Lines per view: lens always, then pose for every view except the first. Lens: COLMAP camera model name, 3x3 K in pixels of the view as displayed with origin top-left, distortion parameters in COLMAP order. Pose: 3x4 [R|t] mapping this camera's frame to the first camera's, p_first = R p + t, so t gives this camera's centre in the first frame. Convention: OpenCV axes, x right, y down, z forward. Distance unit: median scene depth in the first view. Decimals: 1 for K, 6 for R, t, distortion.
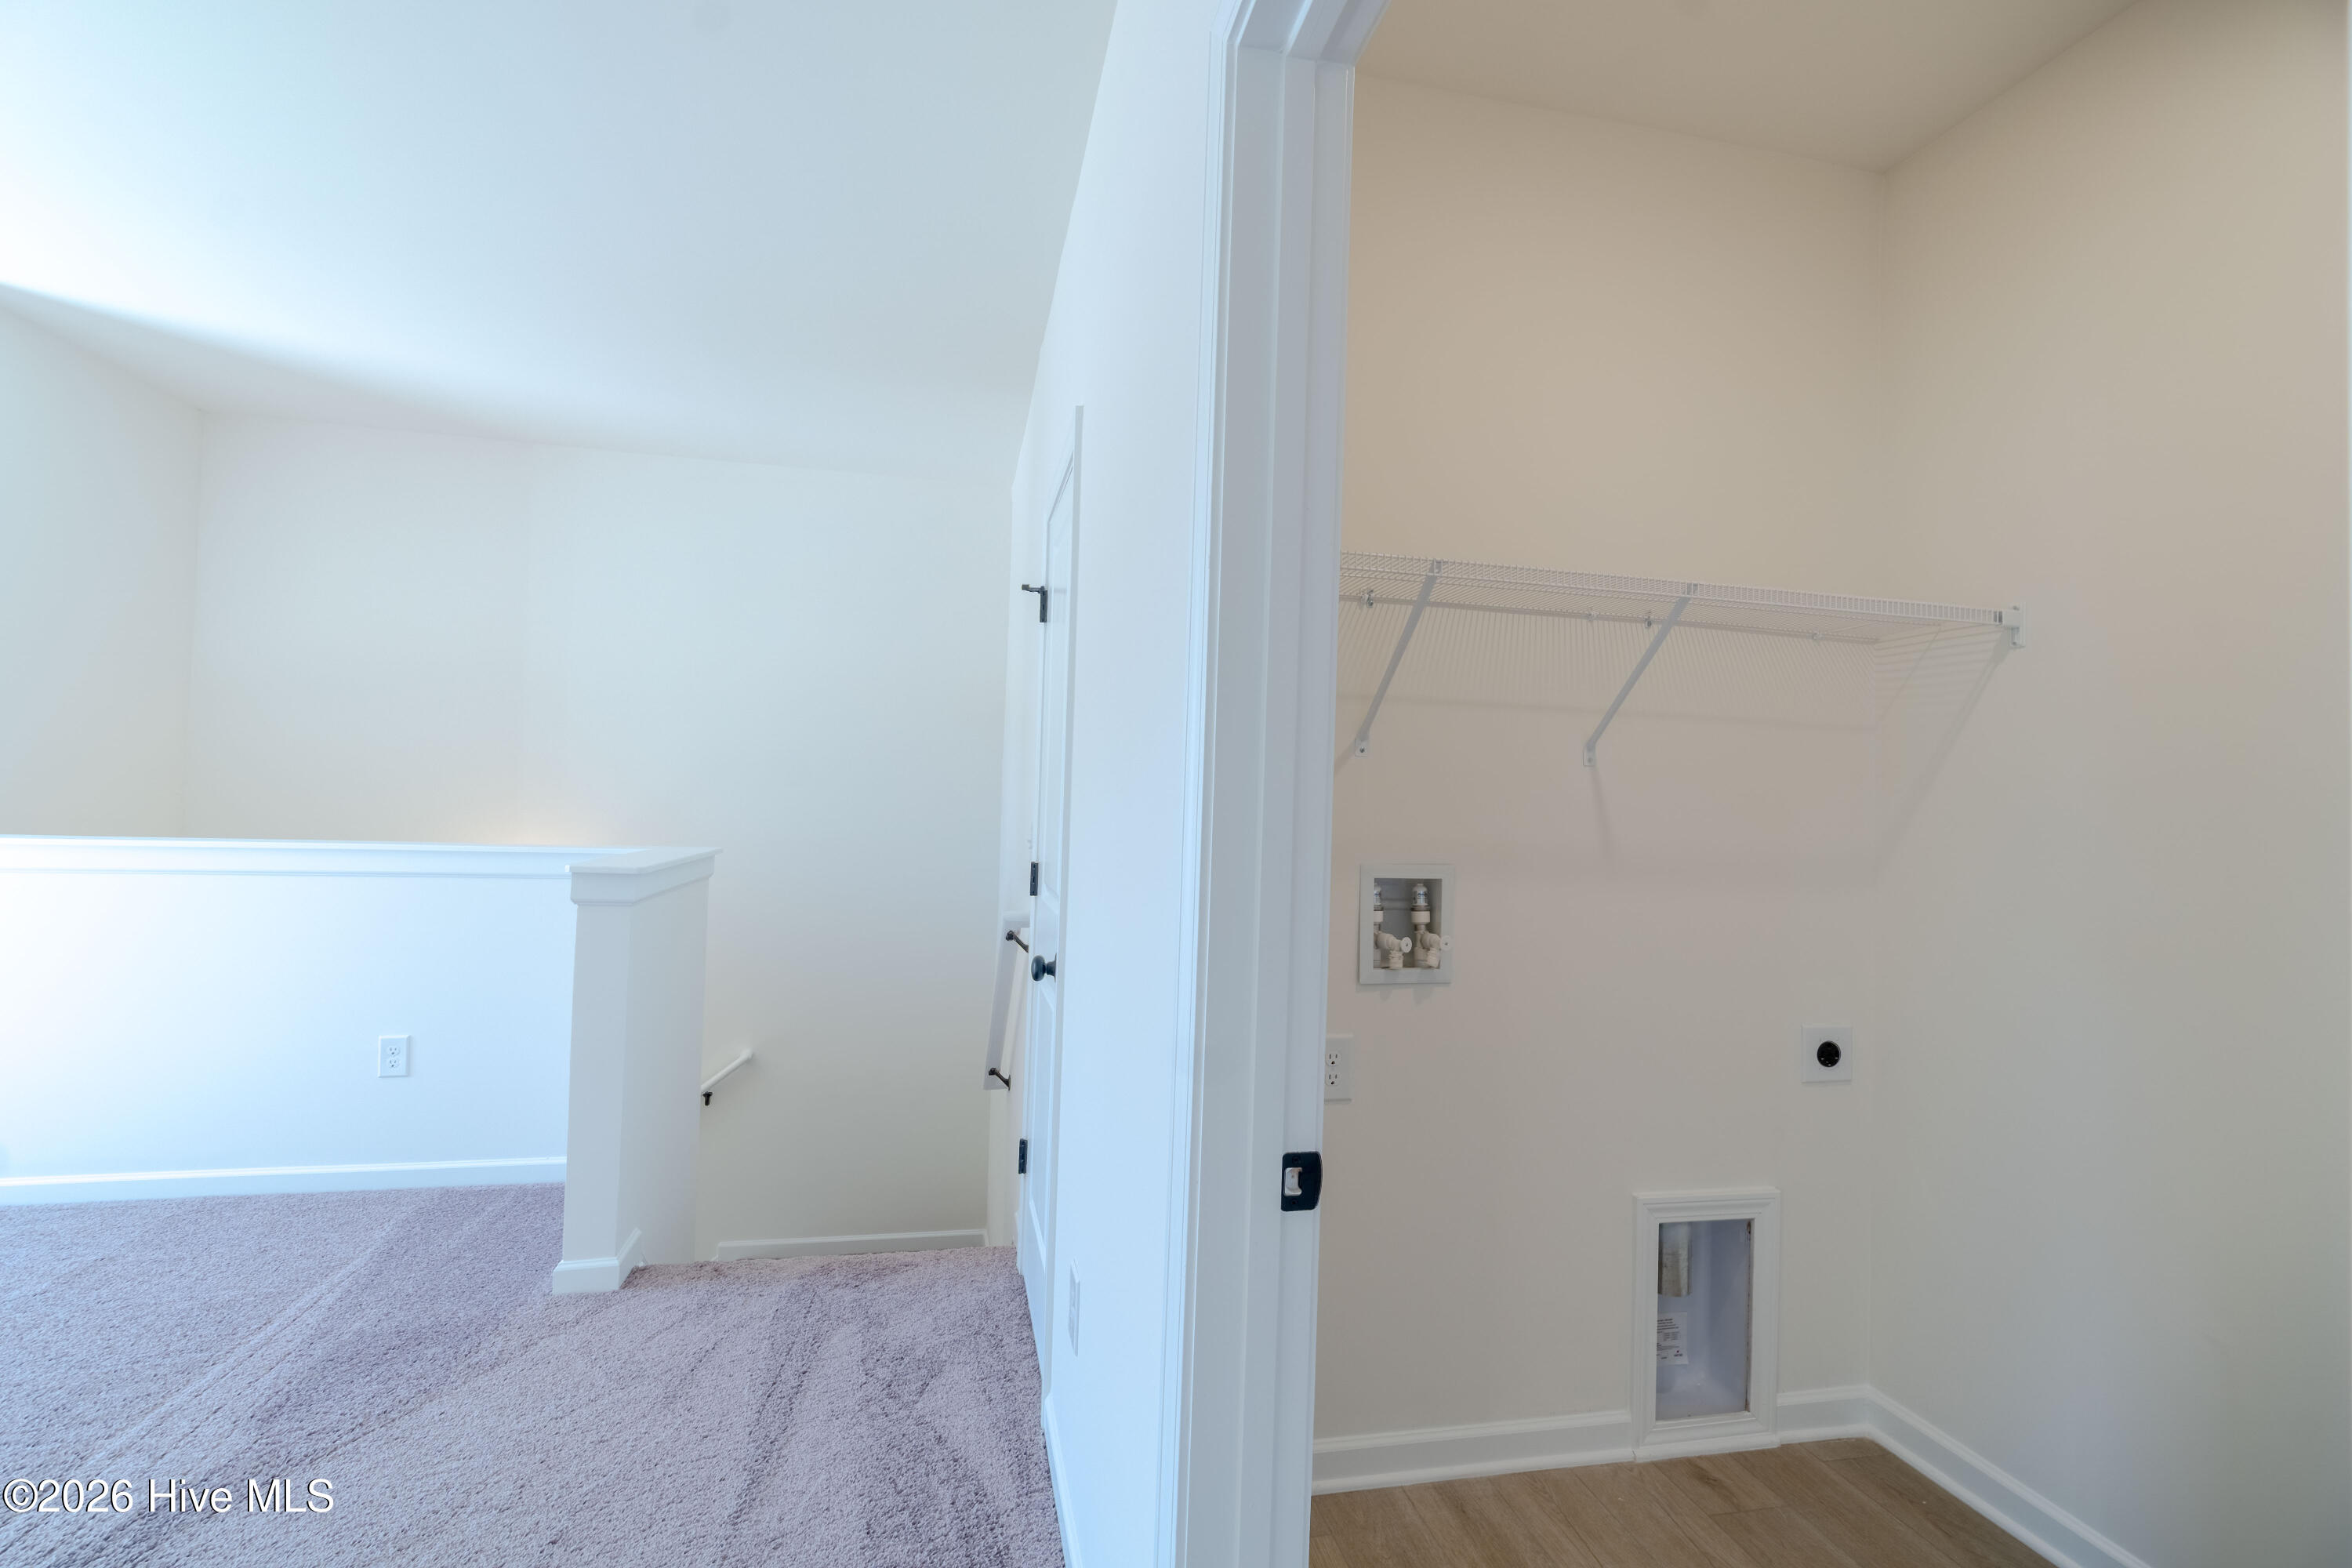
lens RADIAL K [[1010.4, 0, 1160.1], [0, 1010.4, 779.0], [0, 0, 1]] dist [-0.001722, -0.000696]
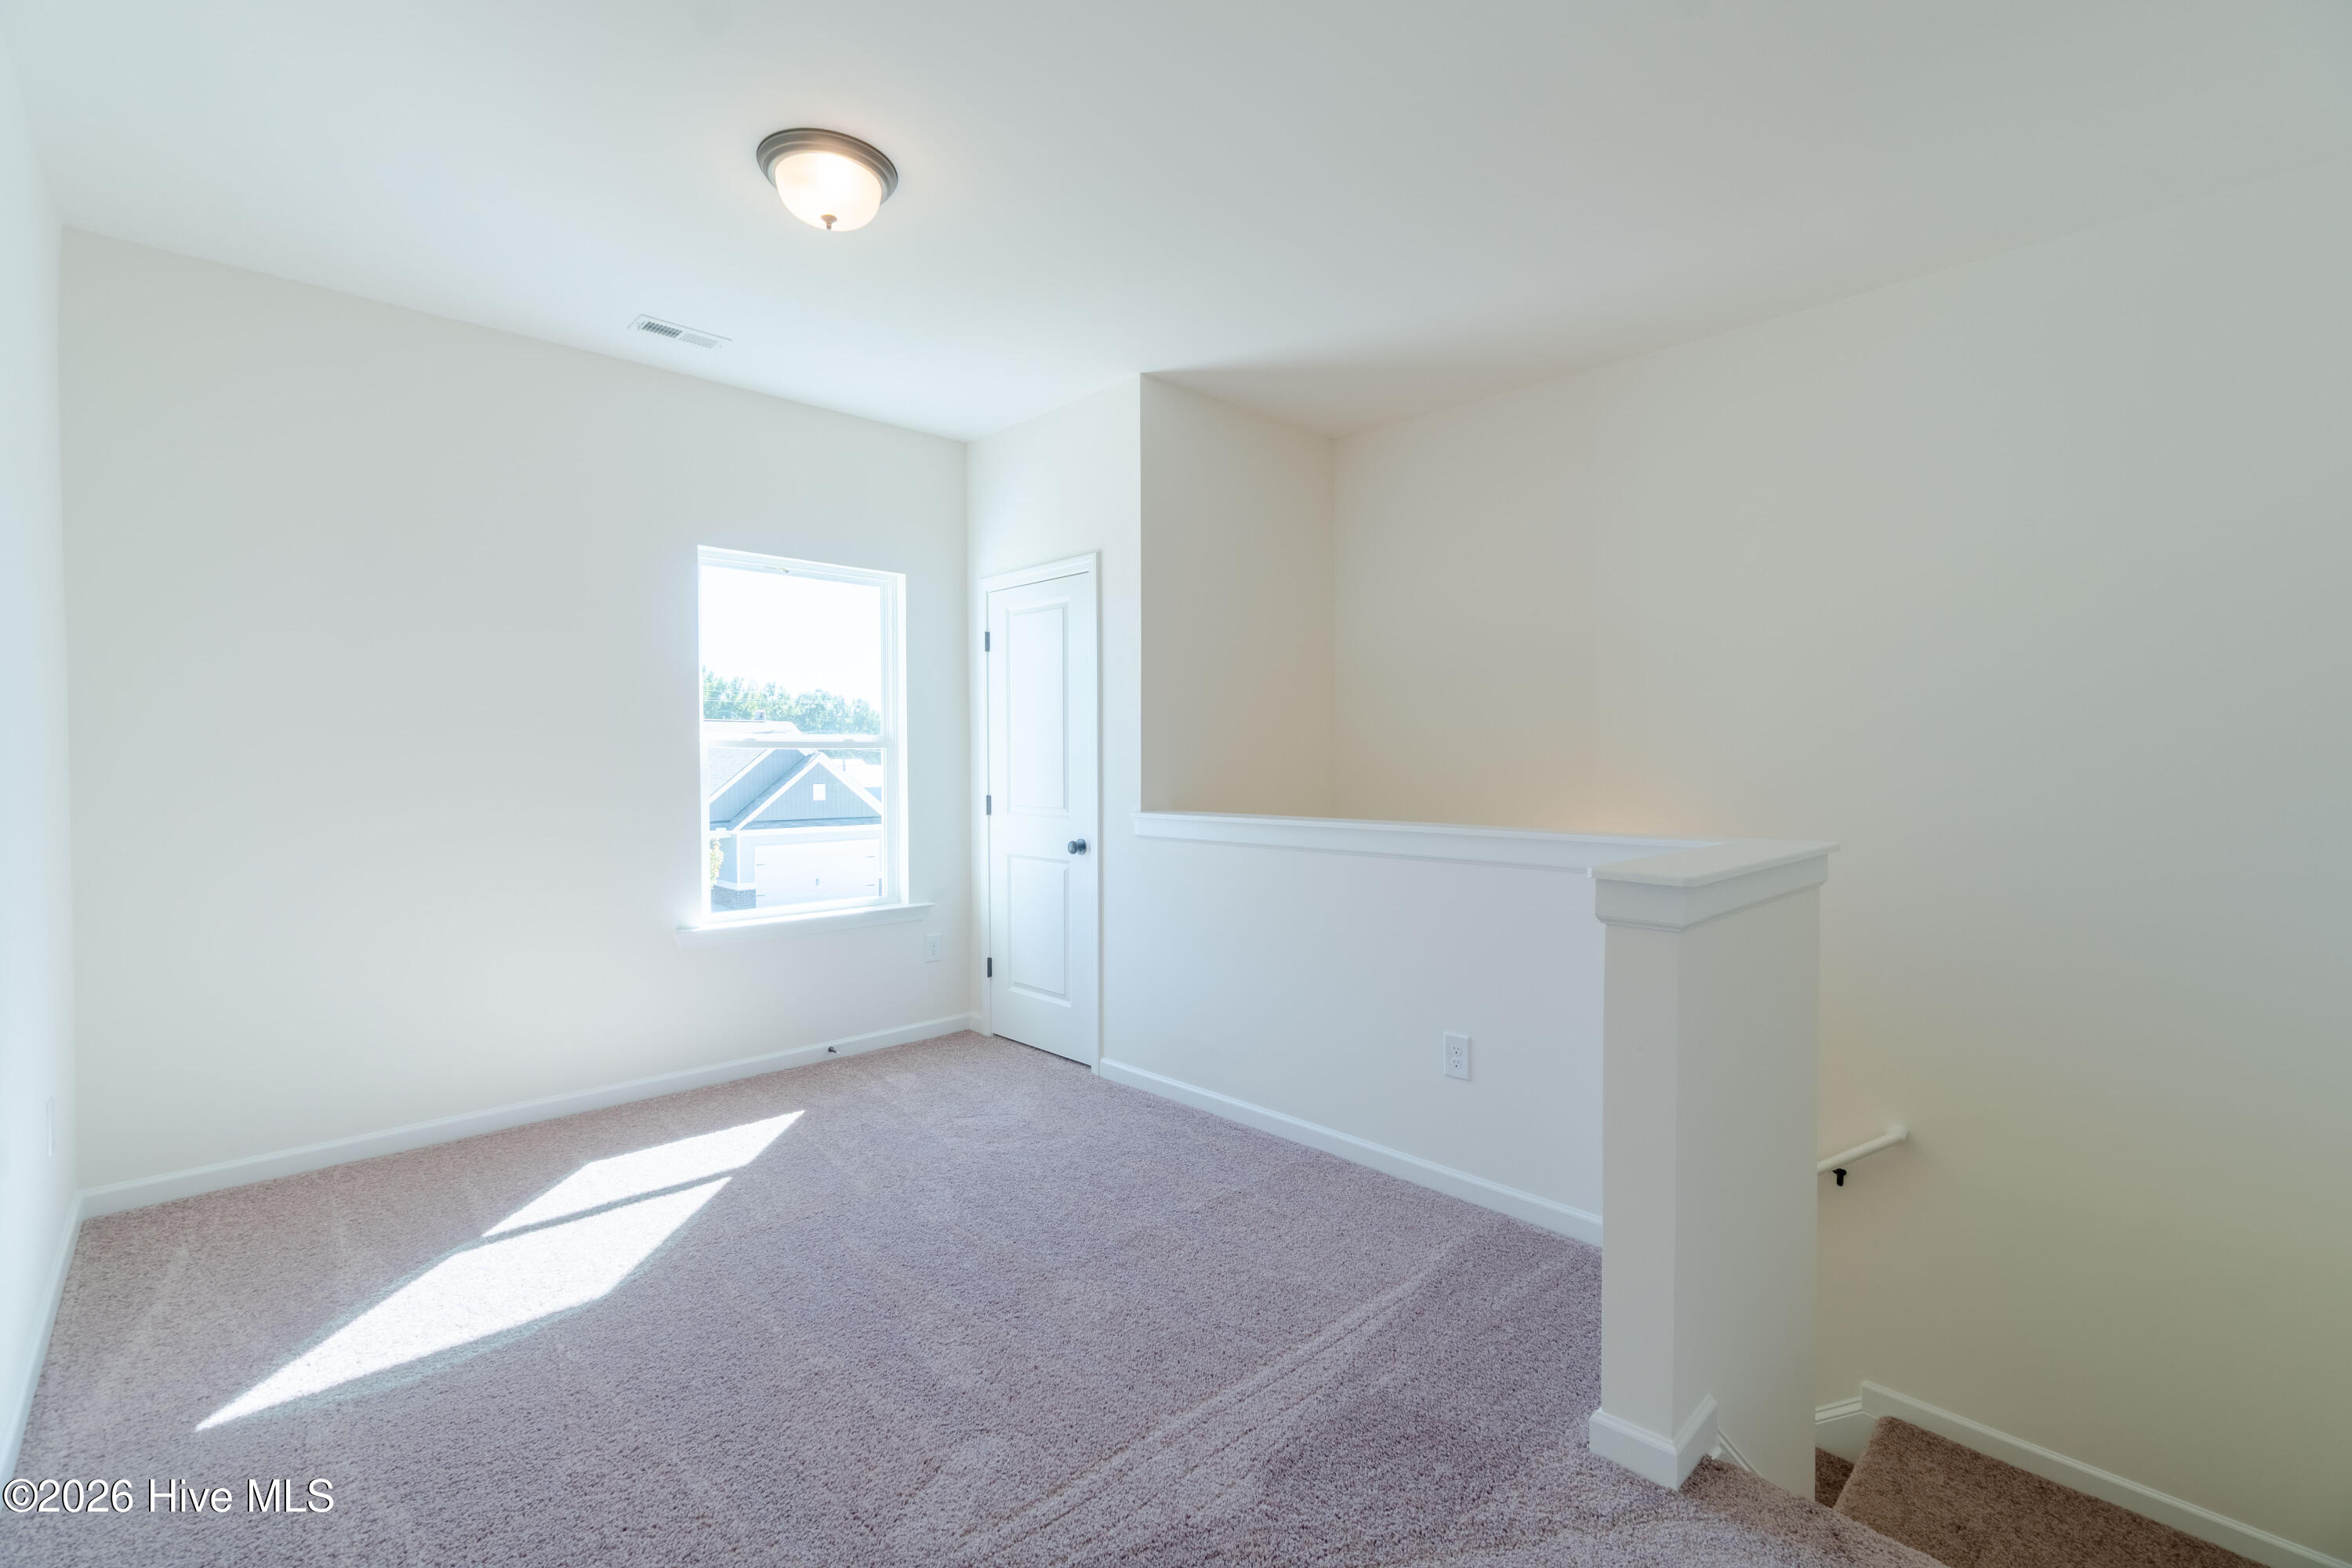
lens RADIAL K [[1010.4, 0, 1160.1], [0, 1010.4, 779.0], [0, 0, 1]] dist [-0.001722, -0.000696]
pose [[0.518294, -0.016485, -0.855044, -0.123904], [0.038625, 0.999245, 0.004148, 0.006014], [0.854330, -0.035176, 0.518539, 0.359270]]
